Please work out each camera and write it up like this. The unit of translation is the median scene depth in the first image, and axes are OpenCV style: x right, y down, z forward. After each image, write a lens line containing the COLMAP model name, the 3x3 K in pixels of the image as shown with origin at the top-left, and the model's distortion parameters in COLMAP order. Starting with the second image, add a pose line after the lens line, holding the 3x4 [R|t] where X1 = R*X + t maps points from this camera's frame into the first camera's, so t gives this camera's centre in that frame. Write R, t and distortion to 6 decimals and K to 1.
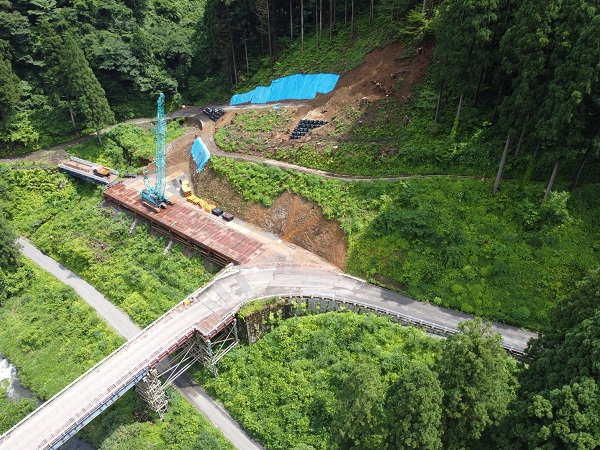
lens RADIAL K [[450.8, 0, 301.8], [0, 450.8, 228.0], [0, 0, 1]] dist [-0.012520, -0.004320]
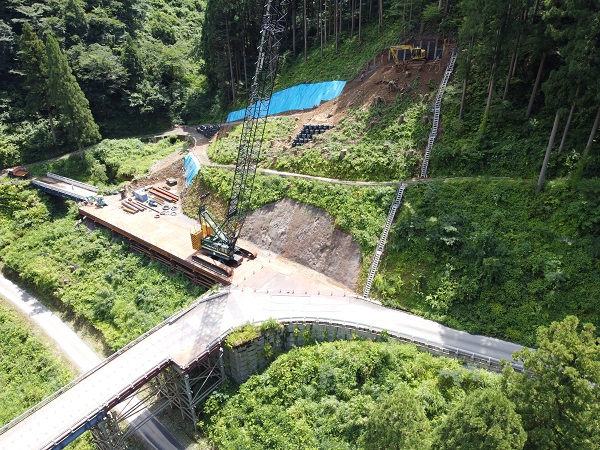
lens RADIAL K [[450.8, 0, 303.1], [0, 450.8, 228.2], [0, 0, 1]] dist [-0.012520, -0.004320]
pose [[0.999966, 0.006795, 0.004693, -0.006487], [-0.006188, 0.992875, -0.118997, 0.066729], [-0.005468, 0.118964, 0.992884, 0.143095]]
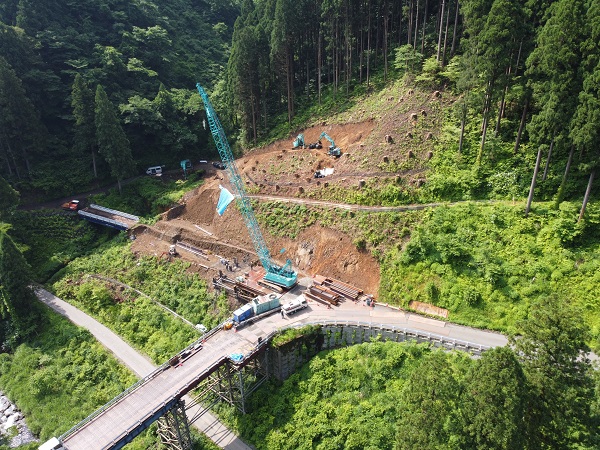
lens RADIAL K [[450.8, 0, 303.1], [0, 450.8, 227.7], [0, 0, 1]] dist [-0.012520, -0.004320]
pose [[0.999832, -0.008656, 0.016163, -0.068507], [0.011554, 0.981945, -0.188815, 0.104863], [-0.014237, 0.188970, 0.981880, 0.020629]]
